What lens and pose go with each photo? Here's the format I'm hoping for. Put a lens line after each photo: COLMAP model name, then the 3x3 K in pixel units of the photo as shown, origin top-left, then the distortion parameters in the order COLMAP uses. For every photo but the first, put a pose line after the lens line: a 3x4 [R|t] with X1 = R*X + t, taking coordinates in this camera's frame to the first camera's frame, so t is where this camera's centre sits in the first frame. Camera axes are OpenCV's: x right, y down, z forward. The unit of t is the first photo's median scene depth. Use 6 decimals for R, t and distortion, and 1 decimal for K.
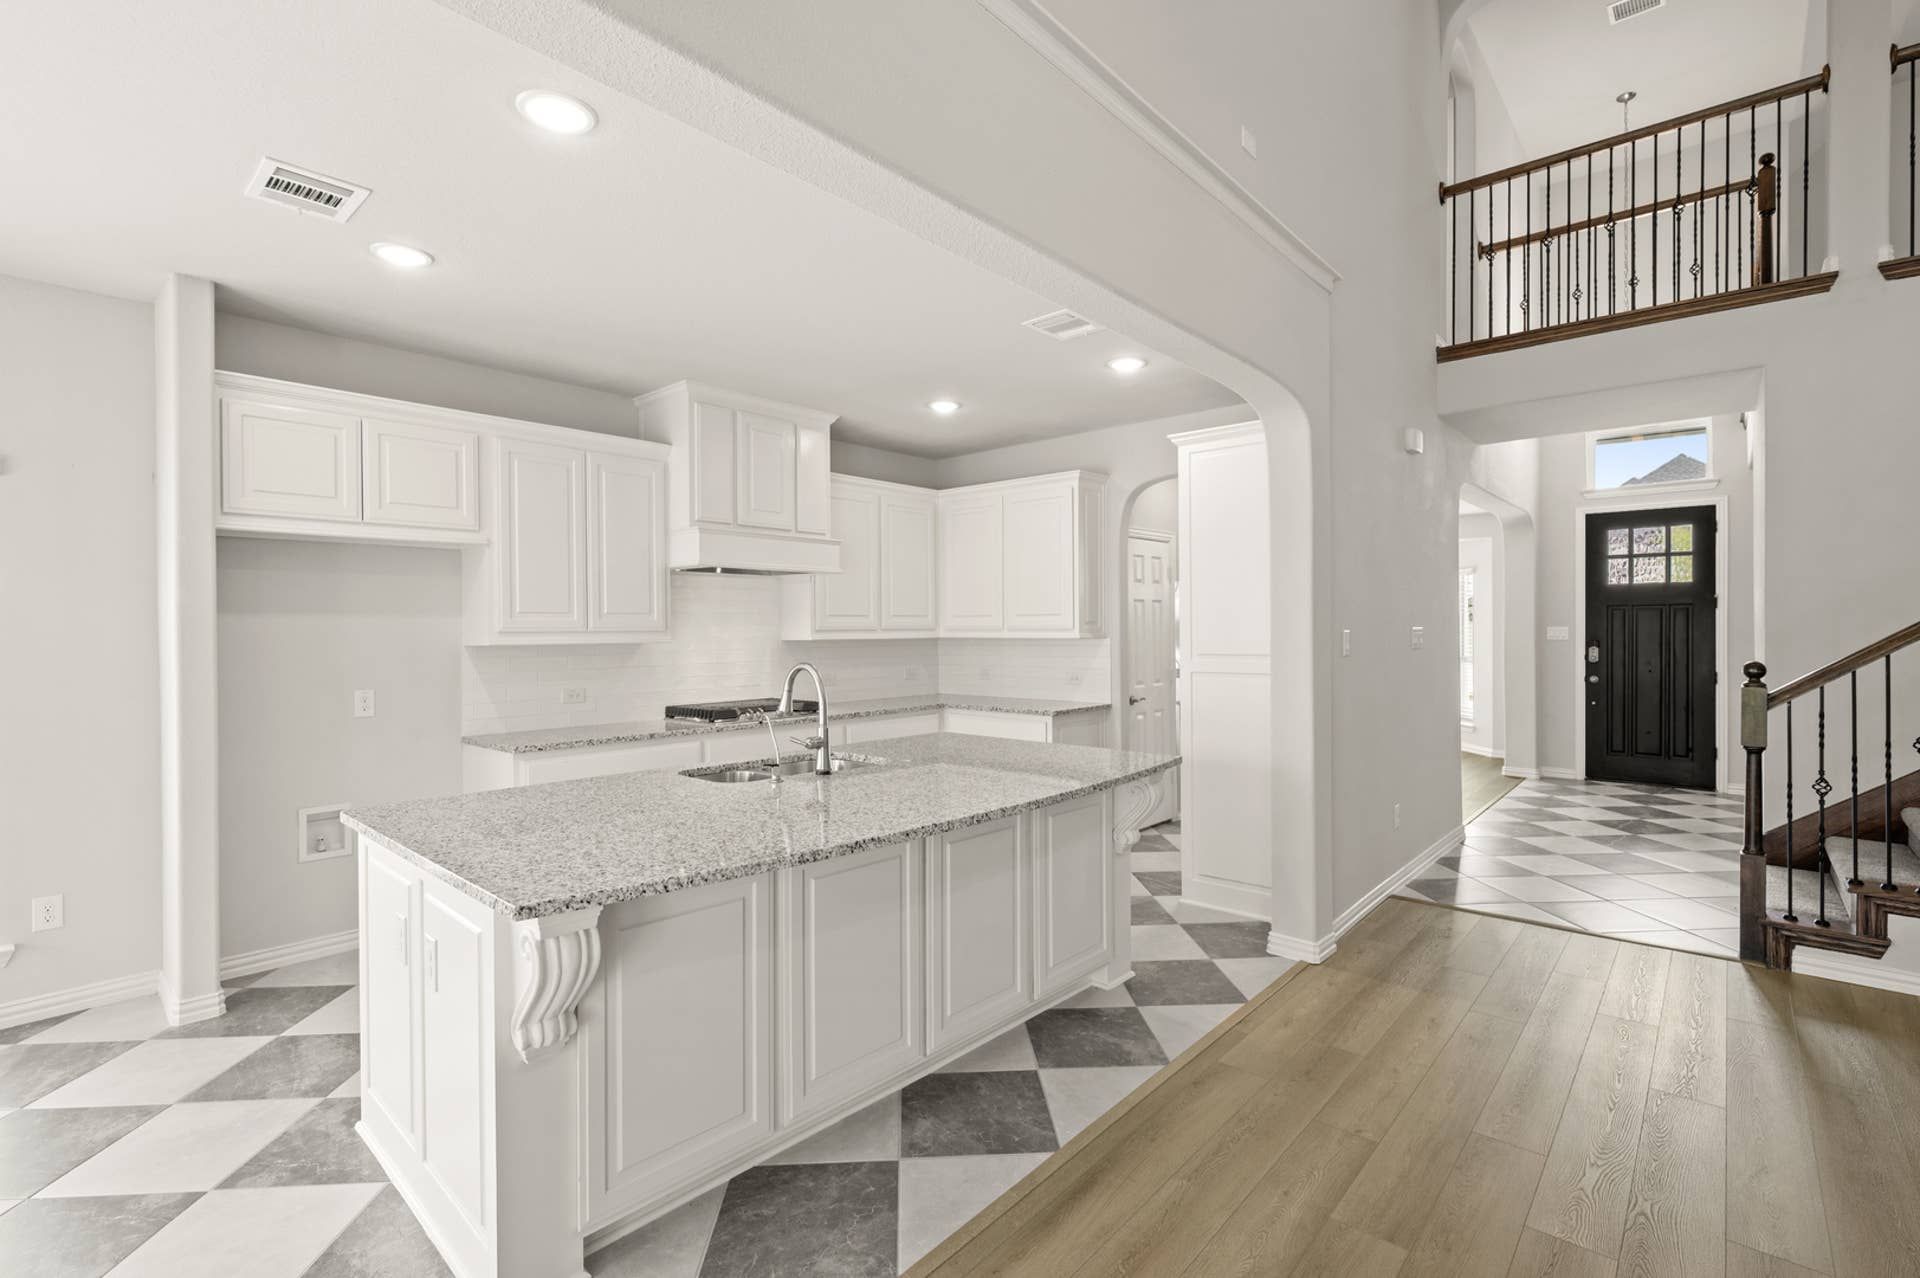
lens RADIAL K [[866.8, 0, 960.1], [0, 866.8, 644.3], [0, 0, 1]] dist [-0.001479, 0.001079]
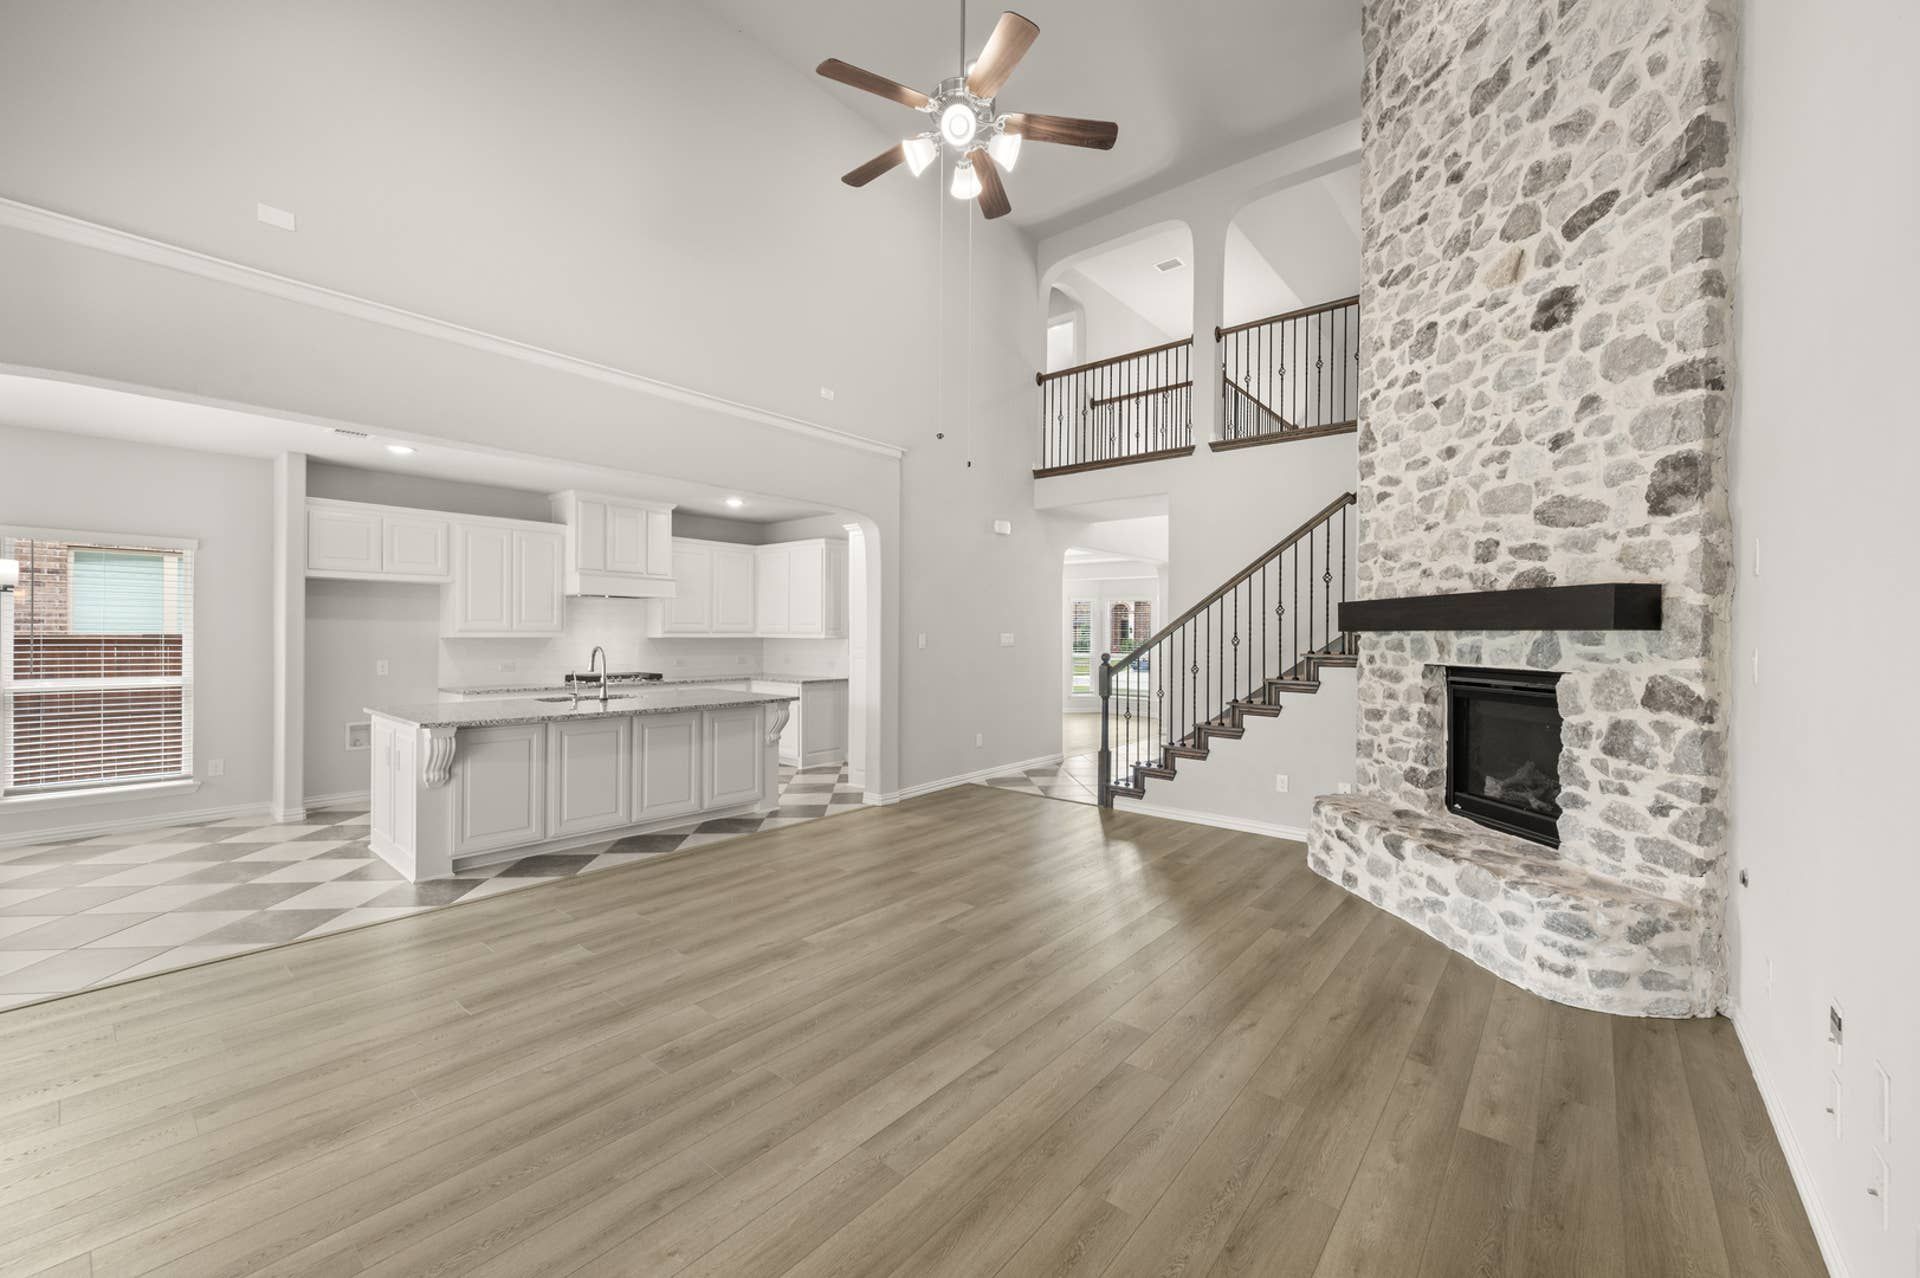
lens RADIAL K [[752.0, 0, 956.6], [0, 752.0, 643.3], [0, 0, 1]] dist [0.001644, 0.000307]
pose [[0.999619, 0.011096, 0.025282, 0.501554], [-0.010949, 0.999922, -0.005941, 0.011697], [-0.025346, 0.005662, 0.999663, -0.646228]]
